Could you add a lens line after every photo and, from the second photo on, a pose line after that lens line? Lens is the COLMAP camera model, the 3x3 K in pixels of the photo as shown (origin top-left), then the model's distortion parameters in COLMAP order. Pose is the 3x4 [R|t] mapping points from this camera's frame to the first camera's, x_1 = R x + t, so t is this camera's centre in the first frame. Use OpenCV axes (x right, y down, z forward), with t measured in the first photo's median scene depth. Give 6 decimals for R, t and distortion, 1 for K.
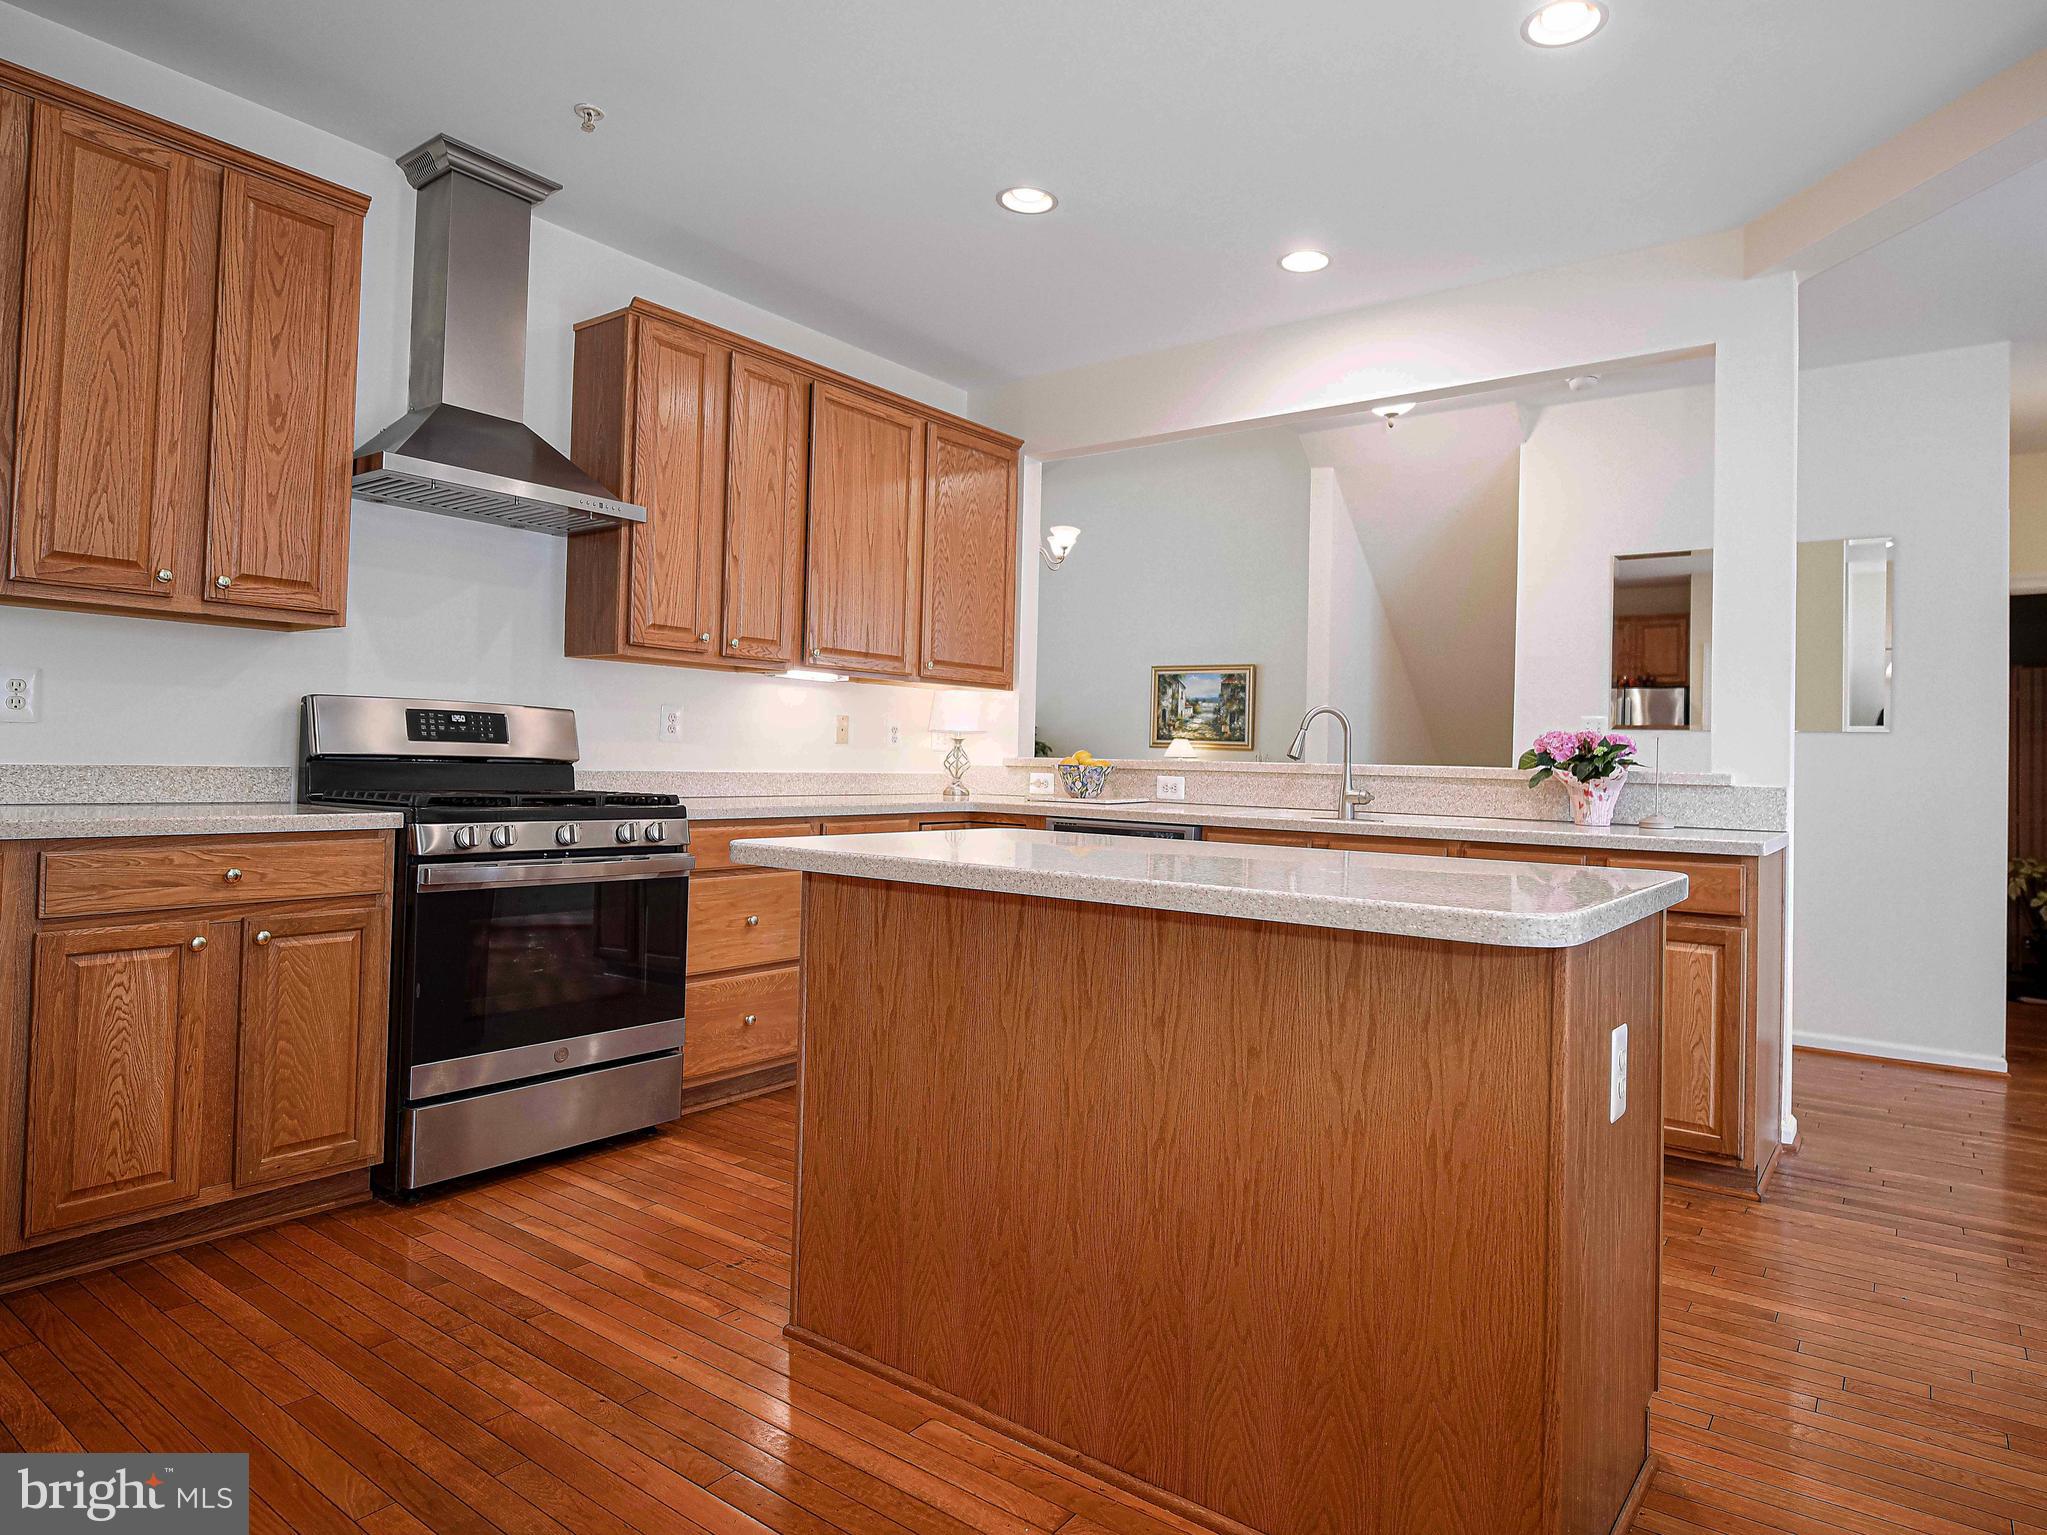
lens RADIAL K [[1216.4, 0, 1032.0], [0, 1216.4, 746.1], [0, 0, 1]] dist [-0.015604, -0.001077]
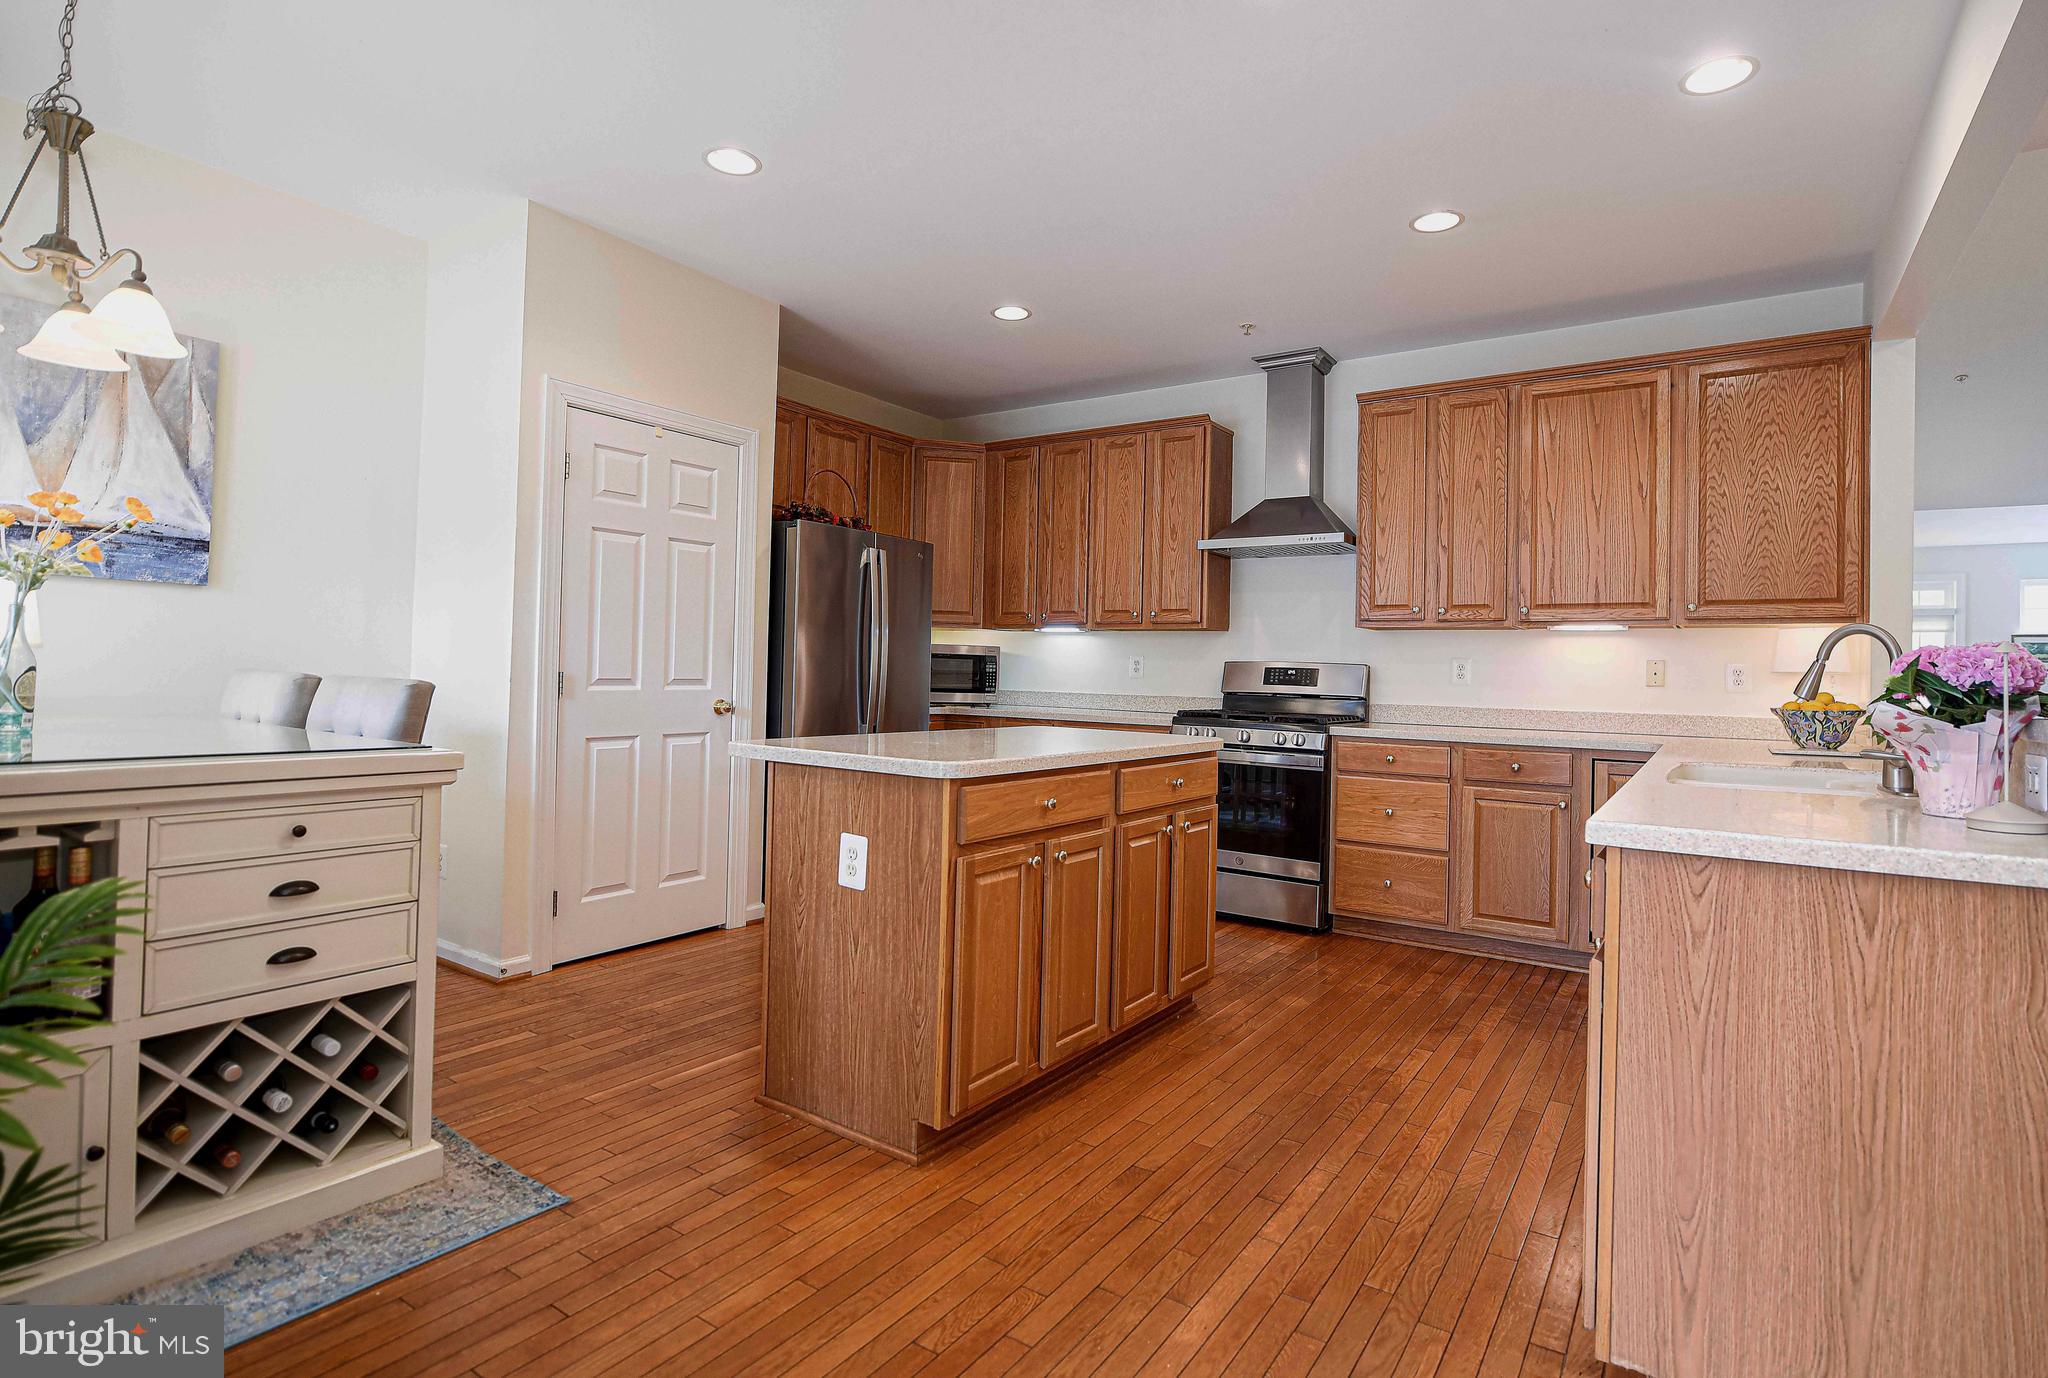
lens RADIAL K [[988.3, 0, 1059.0], [0, 988.3, 659.2], [0, 0, 1]] dist [-0.003899, -0.002922]
pose [[0.043471, -0.040051, -0.998252, 0.940391], [-0.012091, 0.999102, -0.040612, 0.020719], [0.998981, 0.013836, 0.042948, 0.604431]]
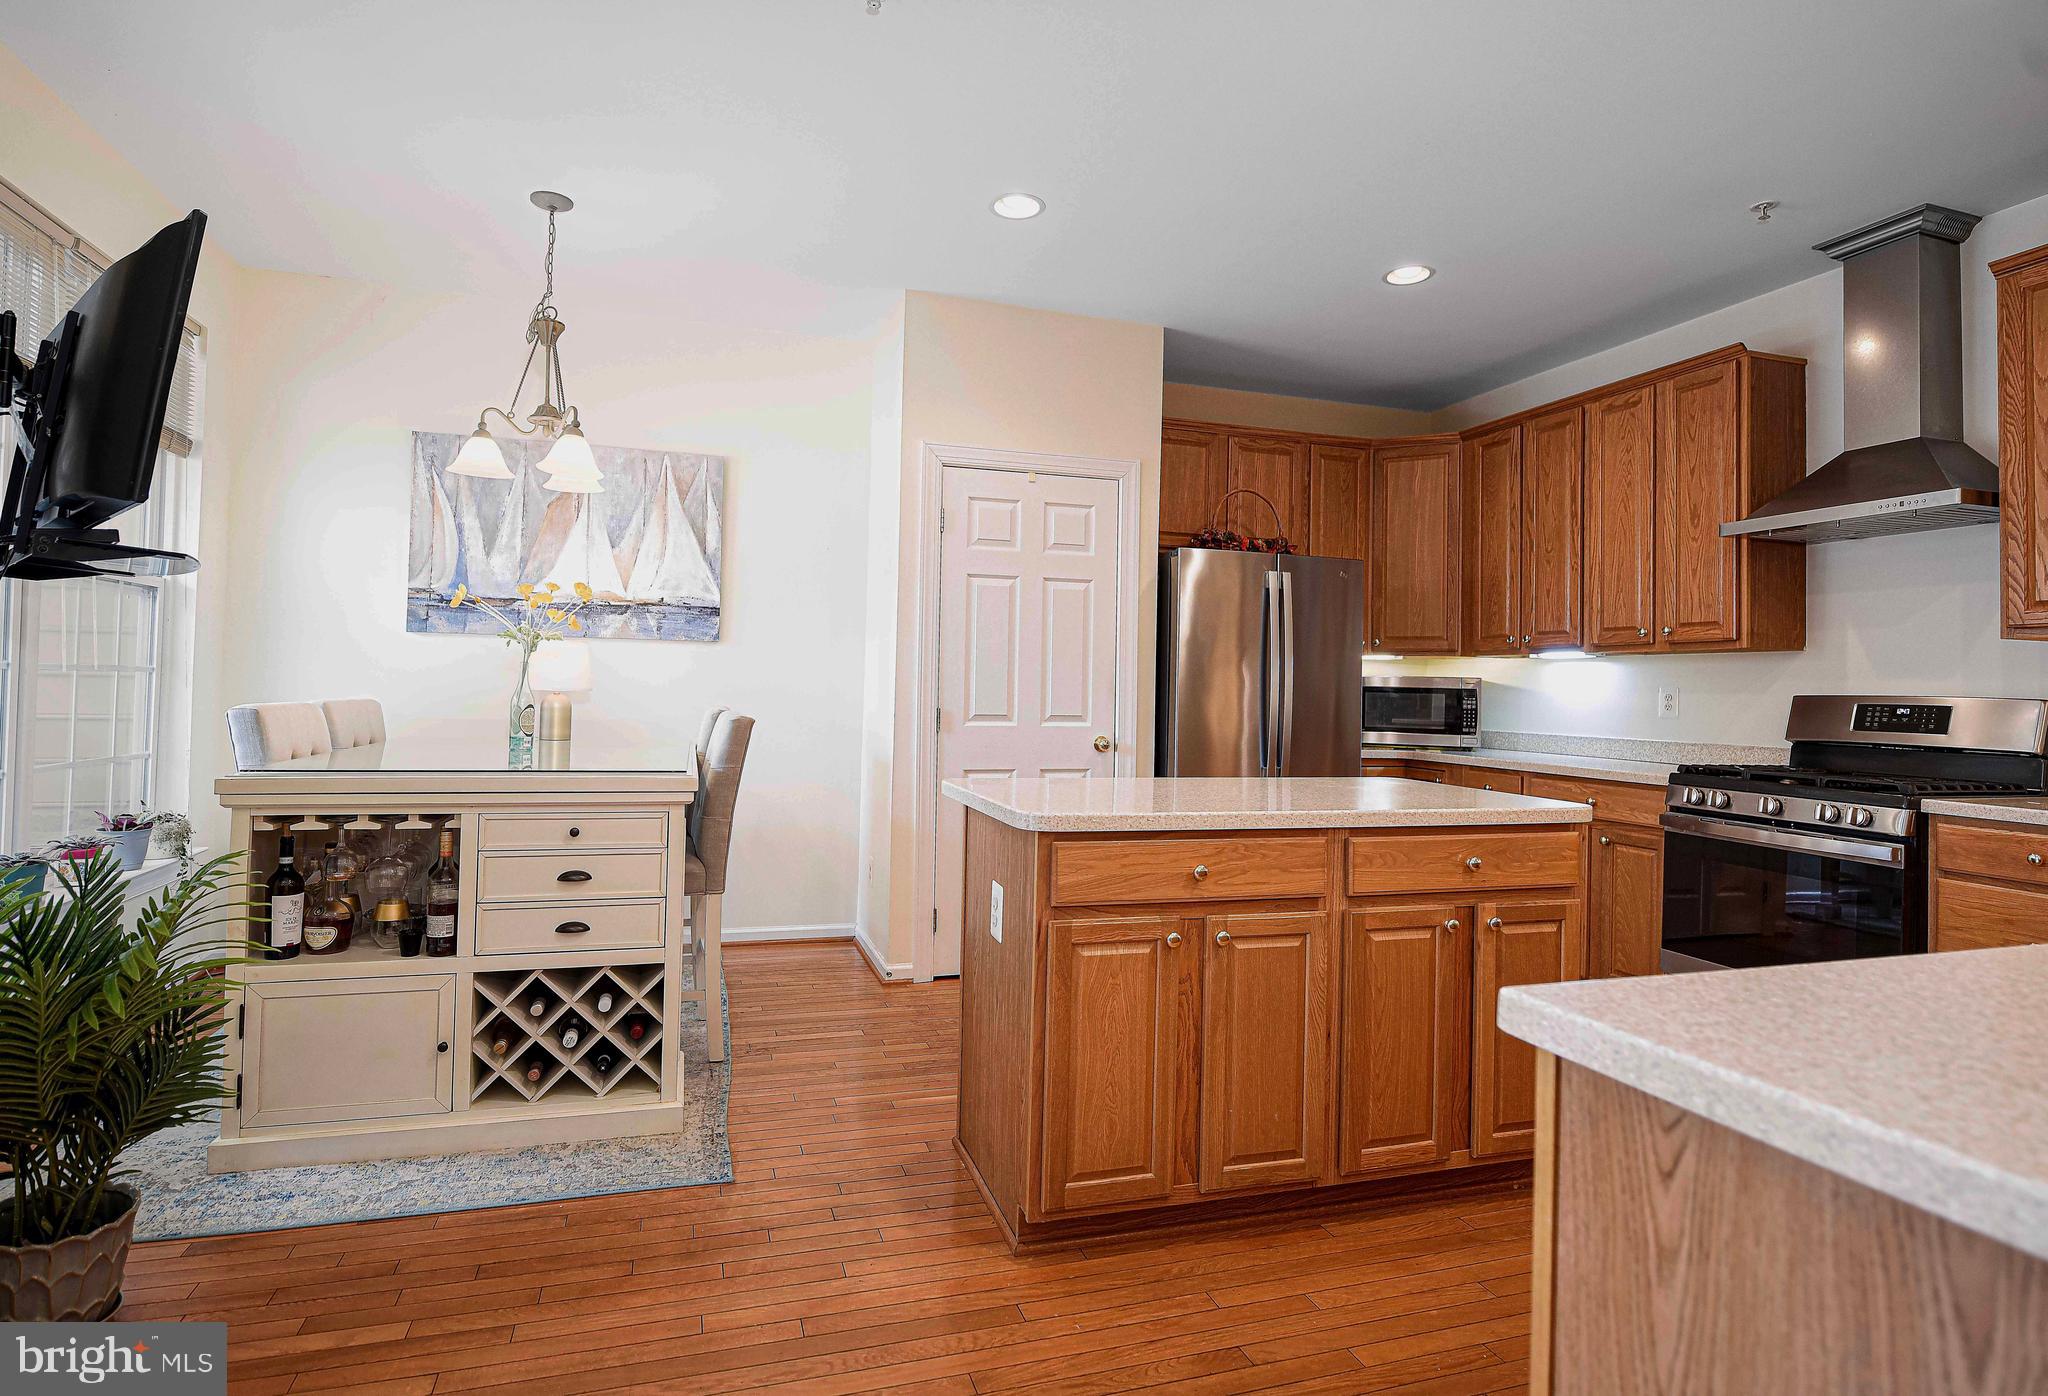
lens RADIAL K [[1041.1, 0, 1014.0], [0, 1041.1, 668.6], [0, 0, 1]] dist [-0.000163, -0.005001]
pose [[-0.589028, -0.056276, -0.806151, 0.800699], [-0.028944, 0.998401, -0.048548, 0.008462], [0.807594, -0.005263, -0.589715, 0.904237]]
